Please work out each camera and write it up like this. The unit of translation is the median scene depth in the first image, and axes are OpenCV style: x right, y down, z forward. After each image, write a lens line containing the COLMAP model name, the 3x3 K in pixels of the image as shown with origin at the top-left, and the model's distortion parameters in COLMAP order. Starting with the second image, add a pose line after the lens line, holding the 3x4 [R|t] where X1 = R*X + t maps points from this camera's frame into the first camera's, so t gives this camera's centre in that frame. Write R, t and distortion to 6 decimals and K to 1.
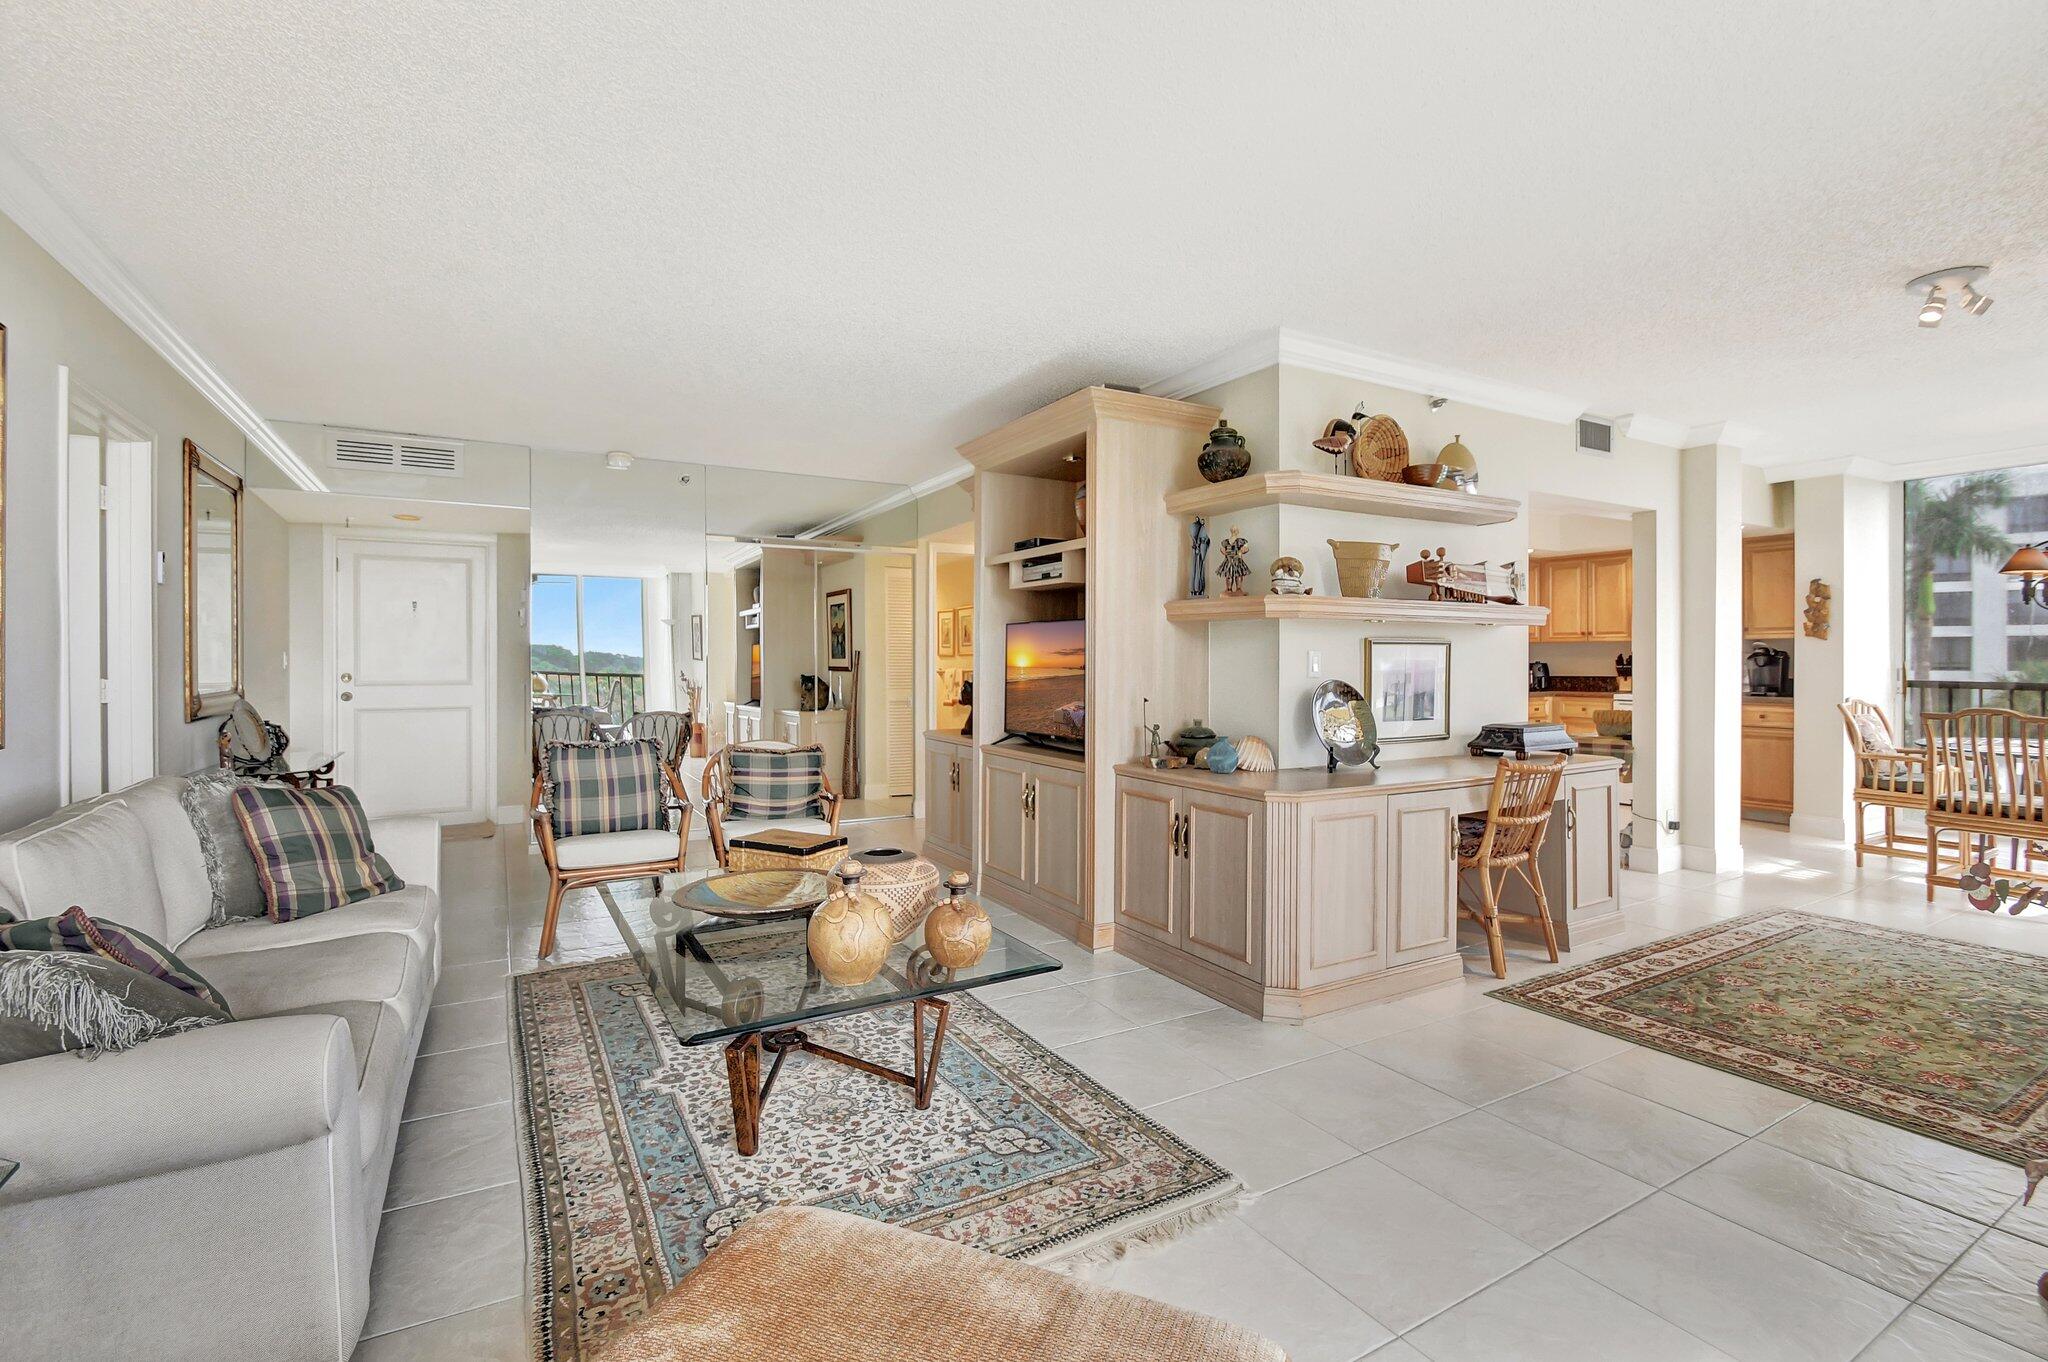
lens RADIAL K [[916.1, 0, 1031.1], [0, 916.1, 662.7], [0, 0, 1]] dist [0.019687, -0.020190]
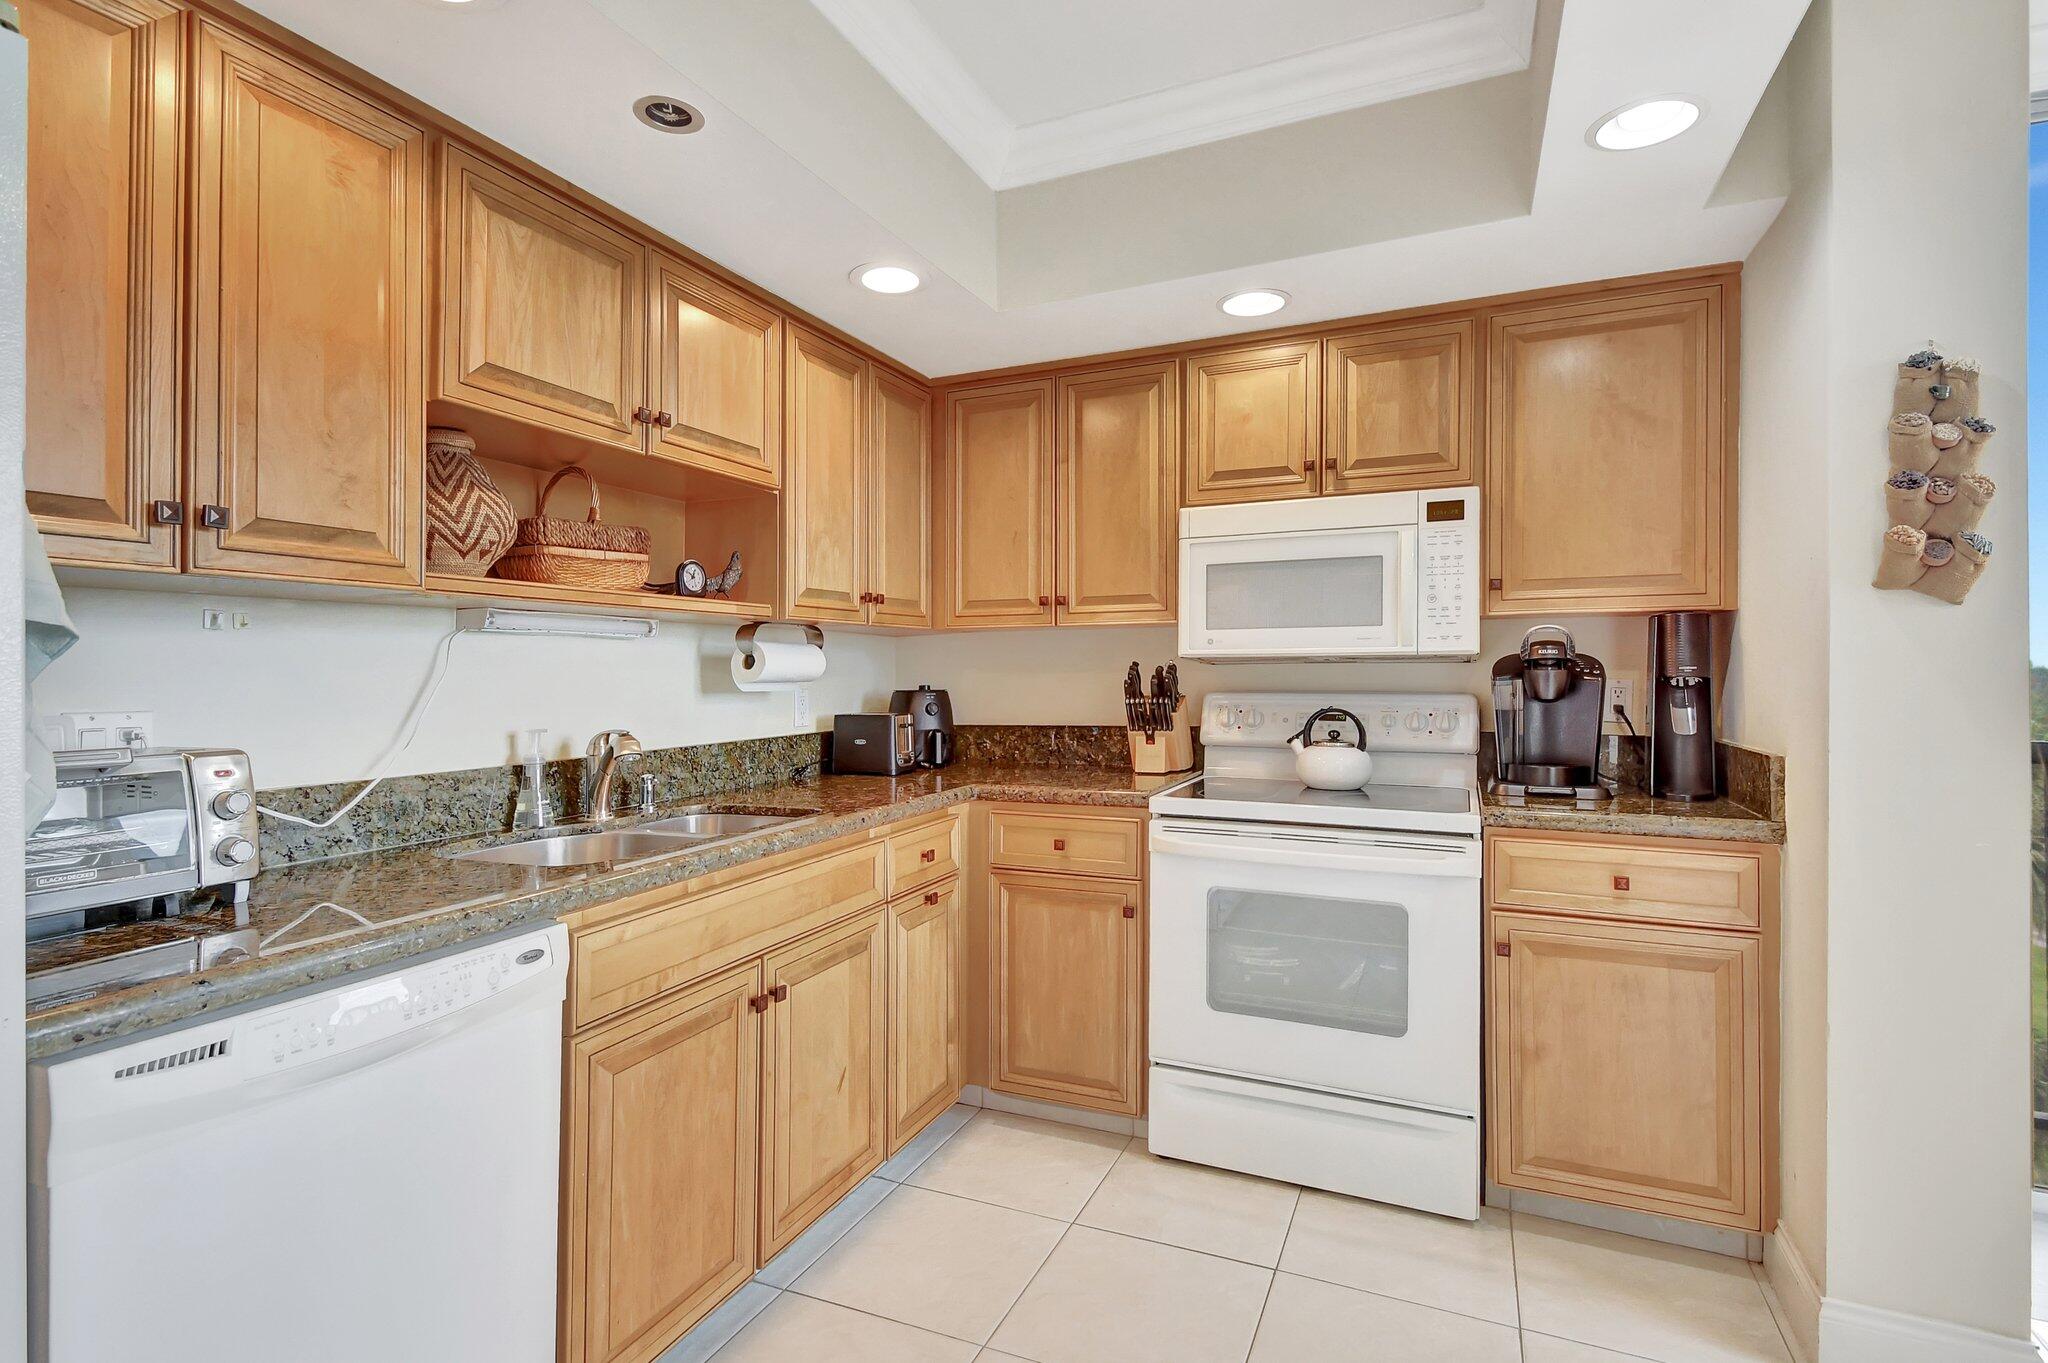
lens RADIAL K [[927.5, 0, 1024.0], [0, 927.5, 681.5], [0, 0, 1]] dist [0.003674, -0.010080]
pose [[0.817092, -0.013886, 0.576340, 0.804637], [0.008564, 0.999892, 0.011950, -0.014181], [-0.576444, -0.004828, 0.817123, 1.466245]]
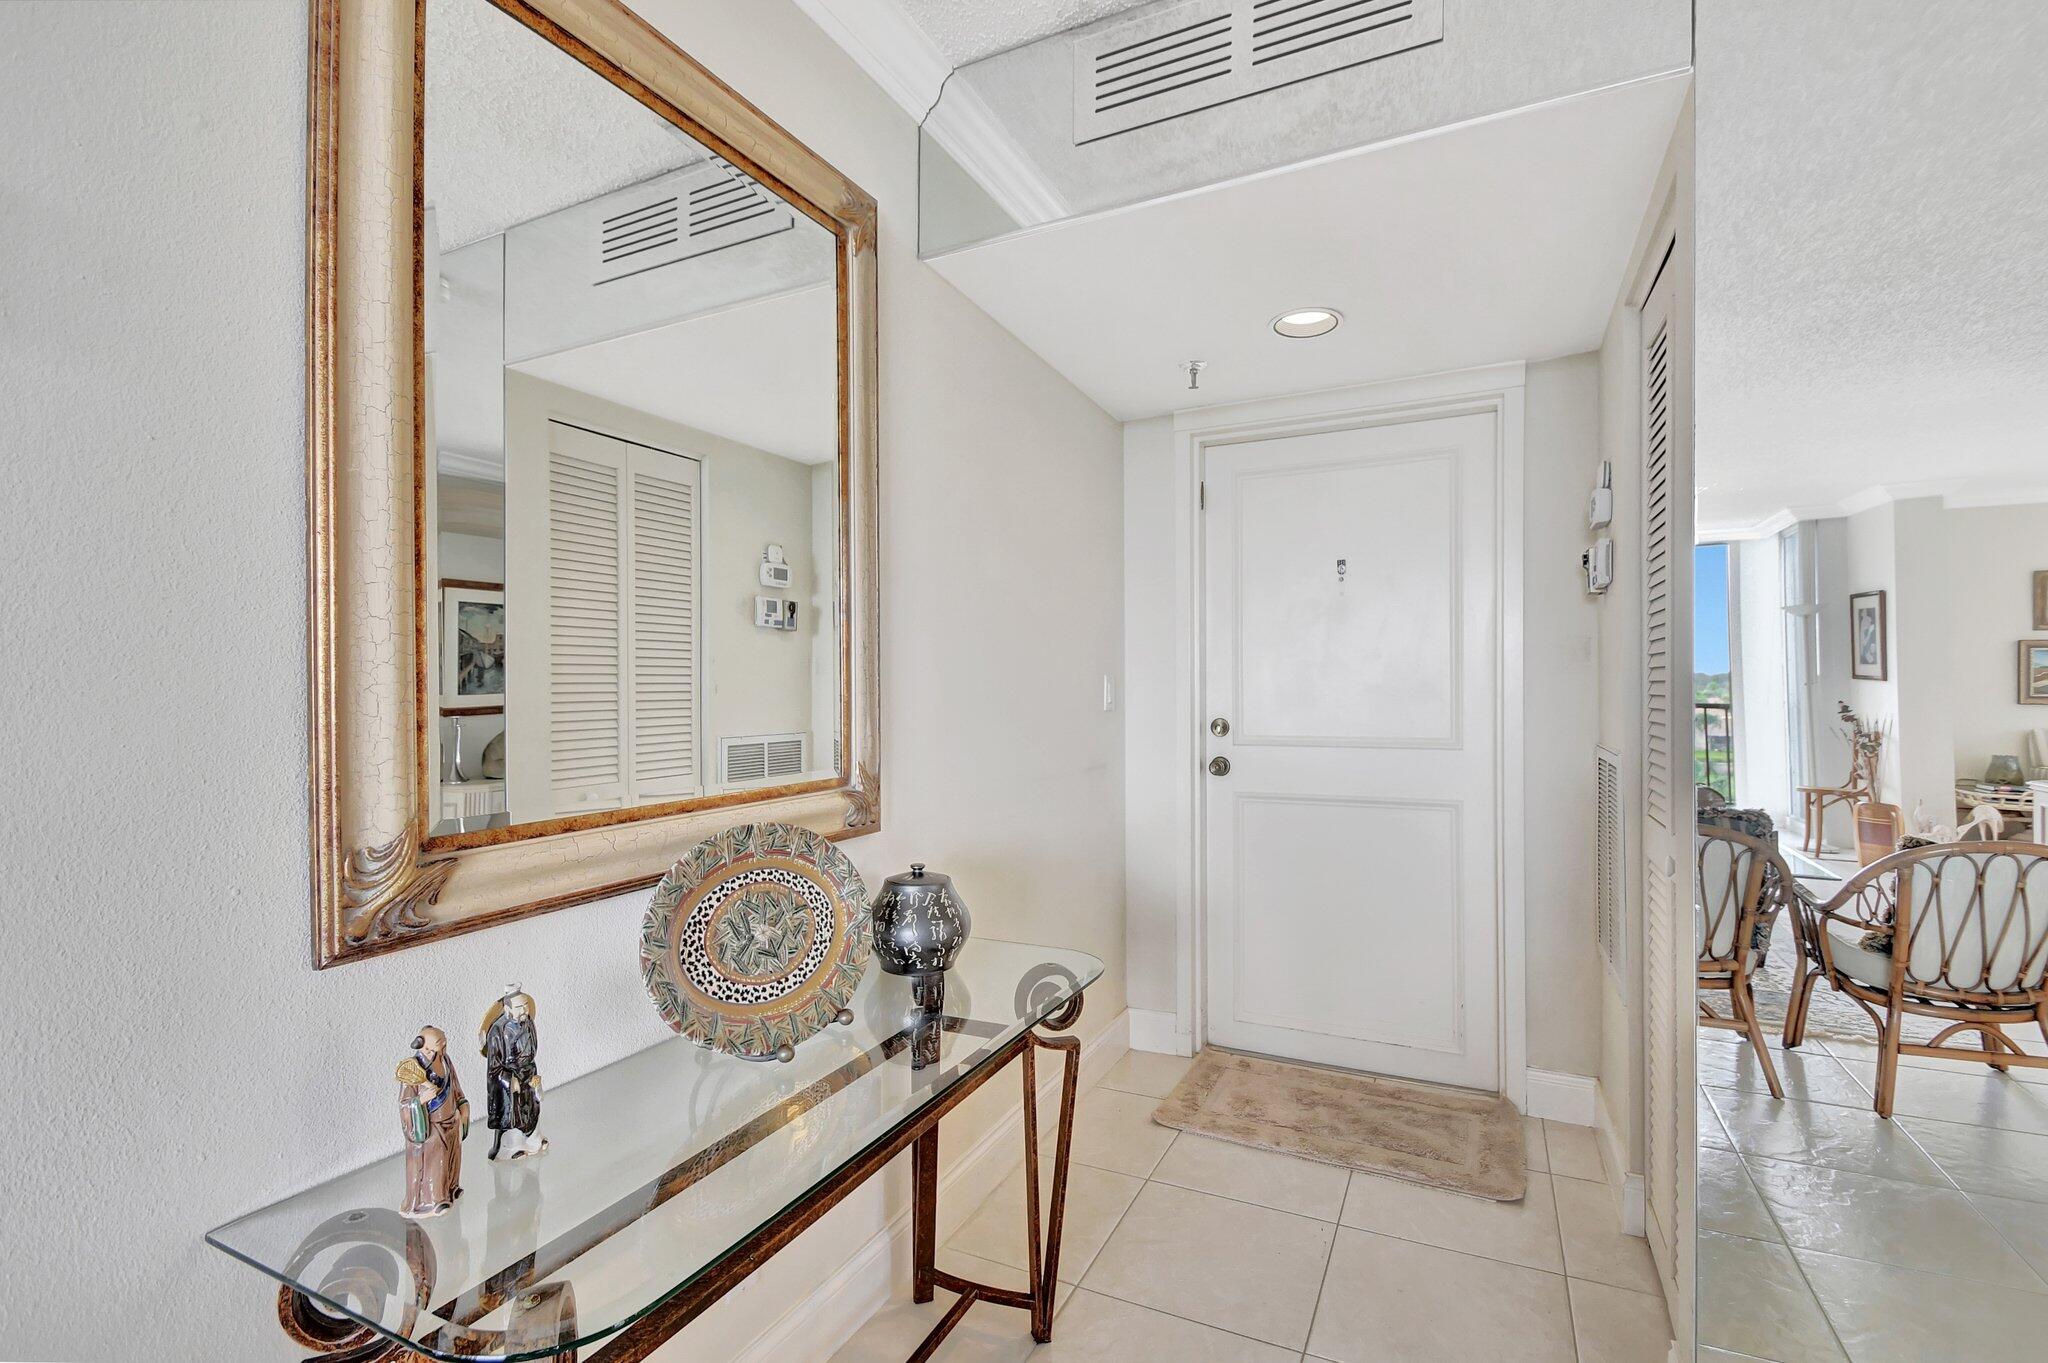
lens RADIAL K [[927.5, 0, 1024.0], [0, 927.5, 681.5], [0, 0, 1]] dist [0.003674, -0.010080]
pose [[0.550708, -0.007541, -0.834664, -0.563381], [-0.001334, 0.999950, -0.009915, -0.004429], [0.834697, 0.006573, 0.550671, 0.927304]]
